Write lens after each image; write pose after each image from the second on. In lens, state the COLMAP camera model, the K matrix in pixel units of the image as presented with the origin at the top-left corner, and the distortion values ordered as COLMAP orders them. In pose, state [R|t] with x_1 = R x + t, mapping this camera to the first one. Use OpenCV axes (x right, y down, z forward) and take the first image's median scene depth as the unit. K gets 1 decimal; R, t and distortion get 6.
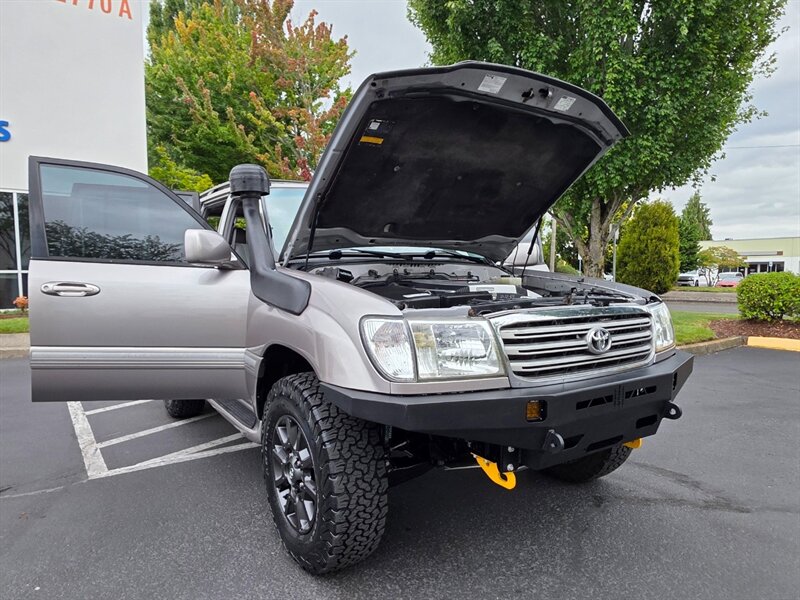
lens RADIAL K [[509.0, 0, 394.7], [0, 509.0, 314.9], [0, 0, 1]] dist [0.001002, -0.001328]
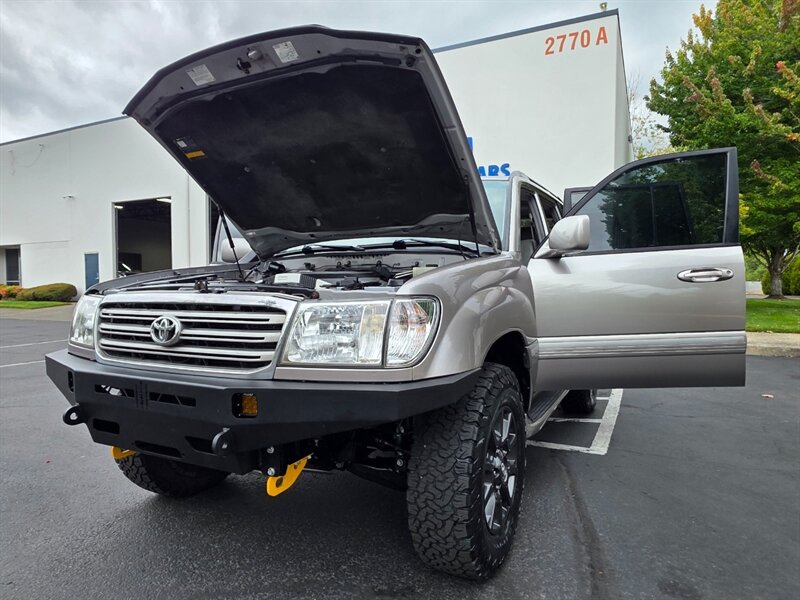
lens RADIAL K [[495.8, 0, 402.7], [0, 495.8, 304.0], [0, 0, 1]] dist [0.012859, 0.000347]
pose [[0.507463, 0.035108, -0.860958, 1.351243], [-0.068106, 0.997678, 0.000541, -0.023556], [0.858978, 0.058362, 0.508676, 0.917273]]
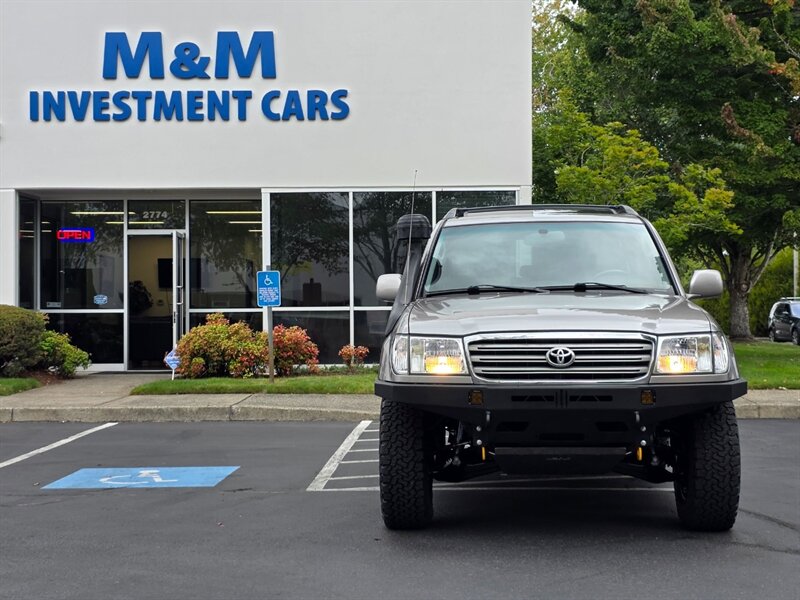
lens RADIAL K [[1249.0, 0, 390.1], [0, 1249.0, 310.8], [0, 0, 1]] dist [0.200676, -0.580463]
pose [[0.794899, -0.007009, -0.606701, 2.012734], [-0.041385, 0.996978, -0.065740, 0.161695], [0.605328, 0.077365, 0.792207, -1.823426]]
